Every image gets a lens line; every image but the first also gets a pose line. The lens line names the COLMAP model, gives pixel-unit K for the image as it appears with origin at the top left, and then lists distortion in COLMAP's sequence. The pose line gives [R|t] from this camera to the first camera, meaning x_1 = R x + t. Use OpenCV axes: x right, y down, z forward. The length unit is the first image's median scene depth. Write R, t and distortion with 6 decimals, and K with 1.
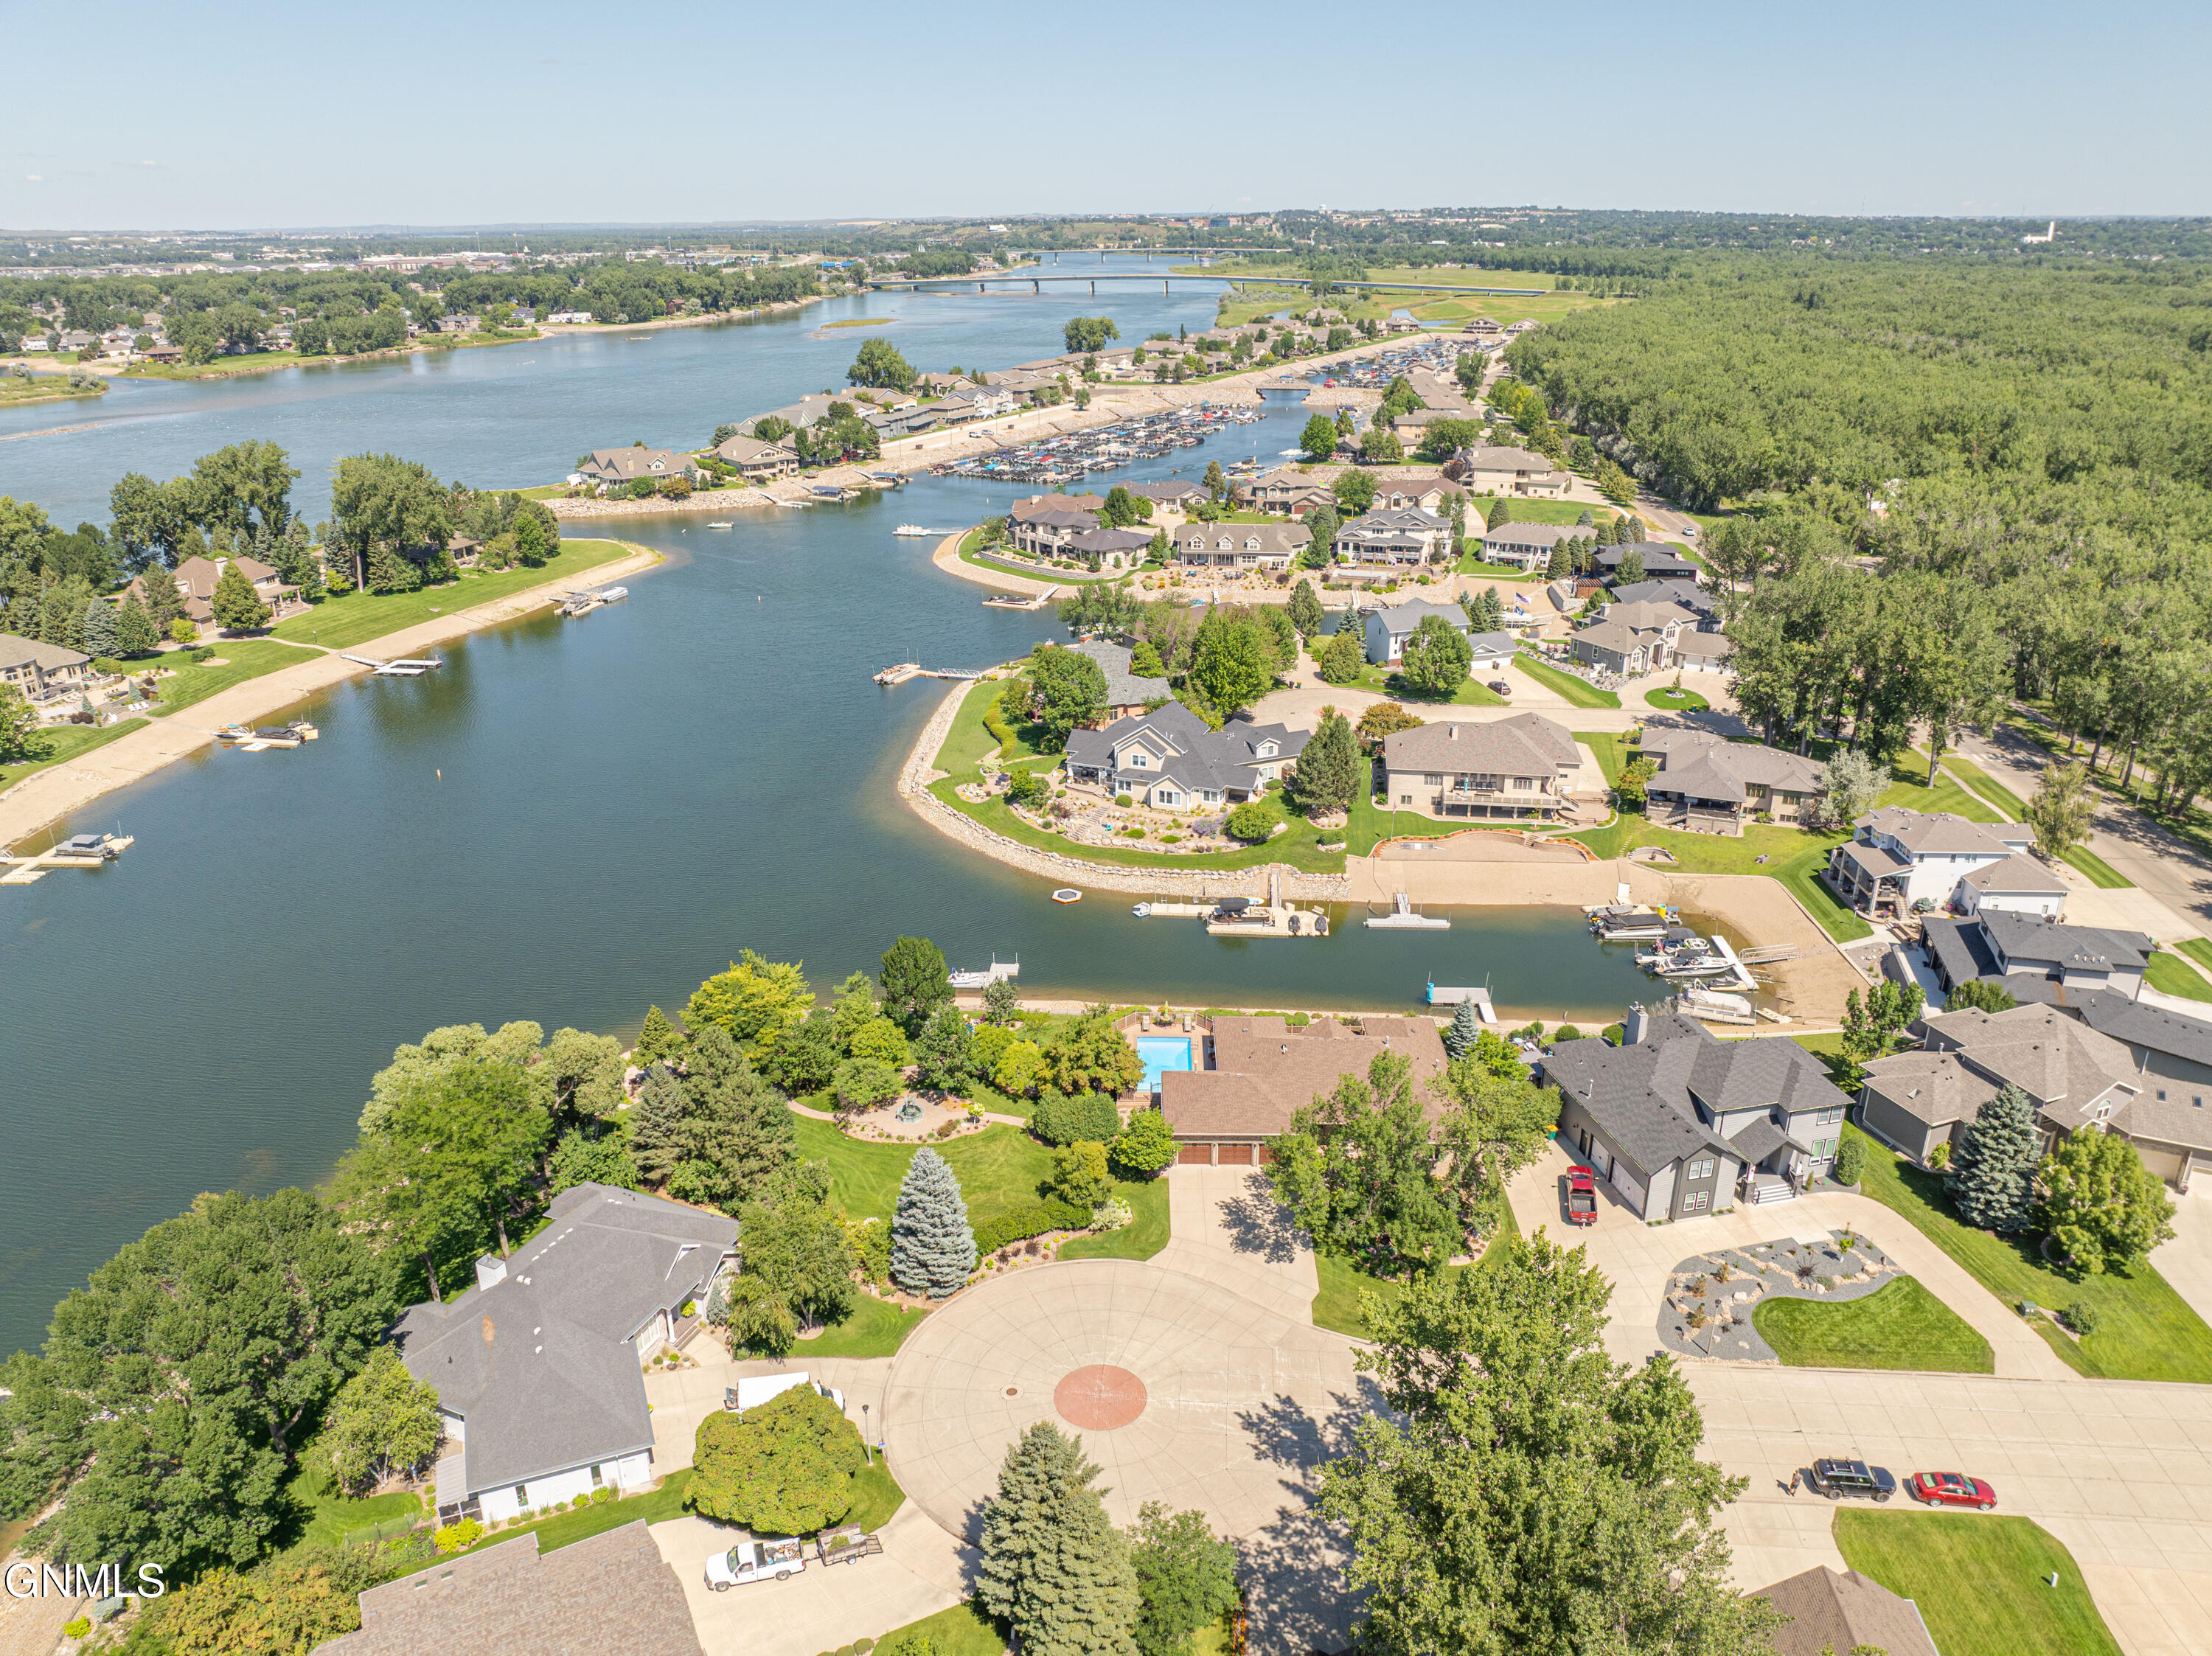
lens RADIAL K [[1558.9, 0, 1106.0], [0, 1558.9, 828.0], [0, 0, 1]] dist [-0.033259, -0.013191]
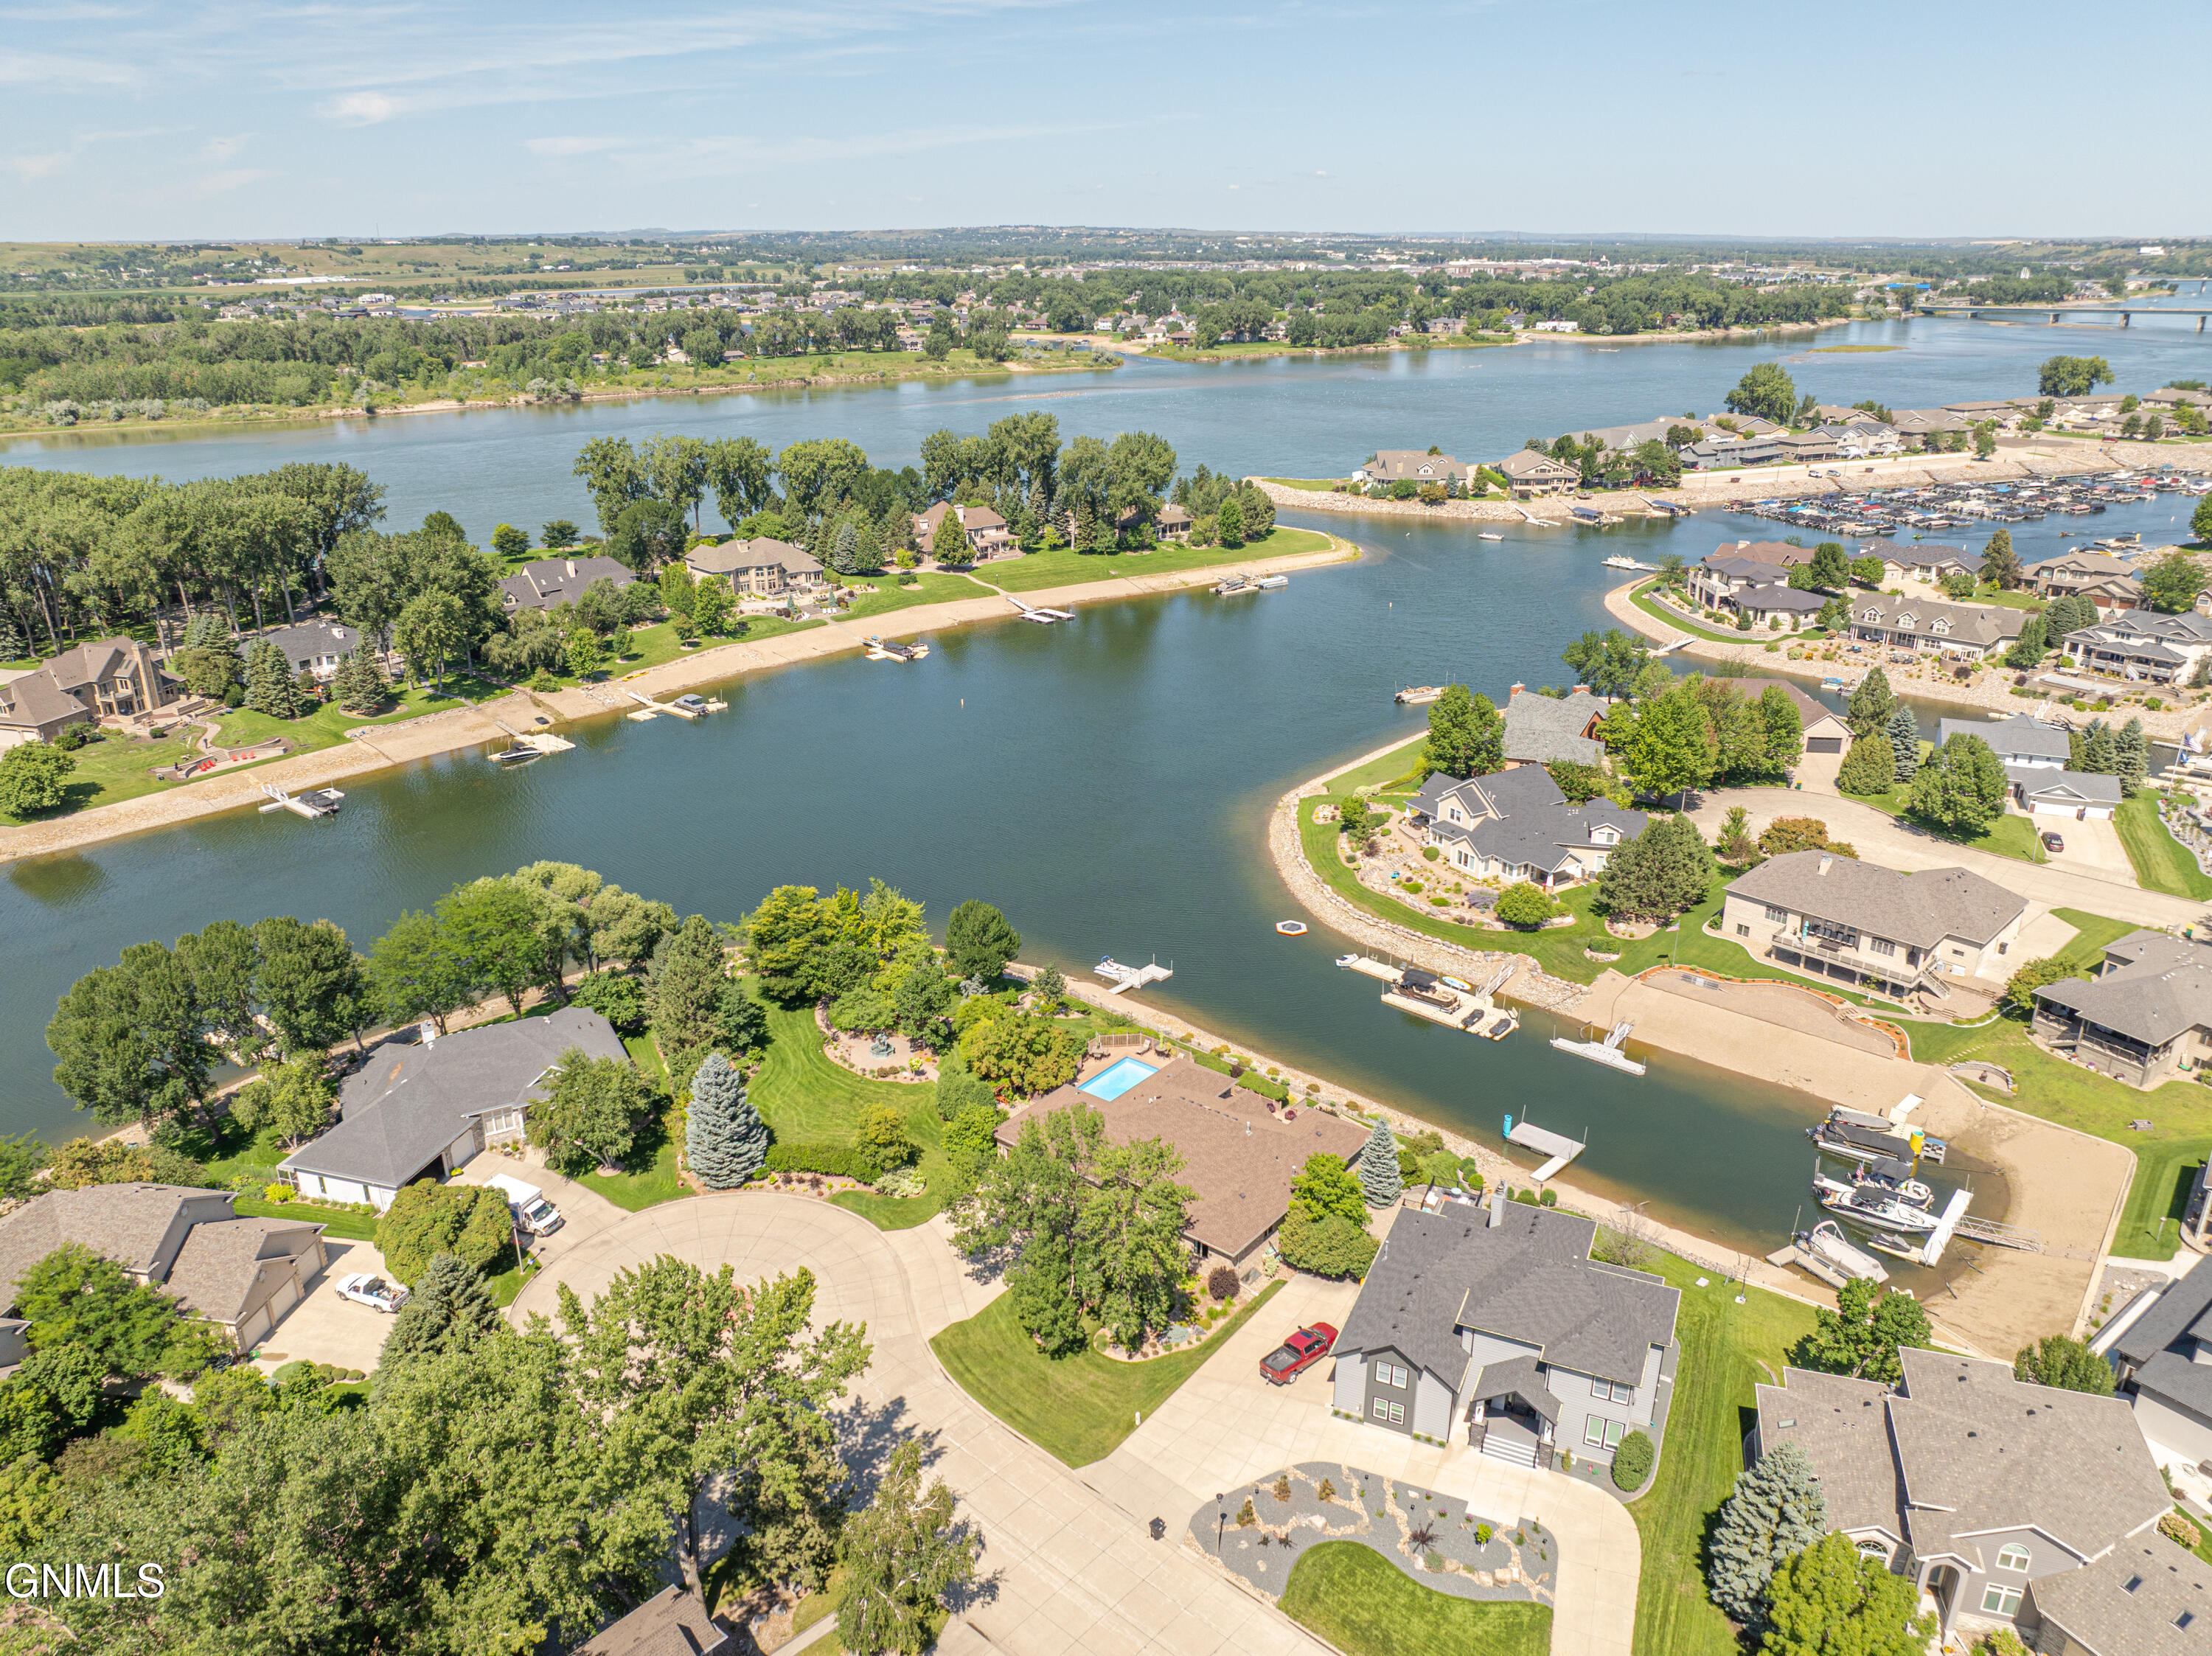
lens RADIAL K [[1556.0, 0, 1106.0], [0, 1556.0, 828.0], [0, 0, 1]] dist [-0.044030, 0.006716]
pose [[0.792564, 0.221106, -0.568291, 0.228025], [-0.223835, 0.972379, 0.066155, -0.029854], [0.567222, 0.074771, 0.820164, 0.069712]]
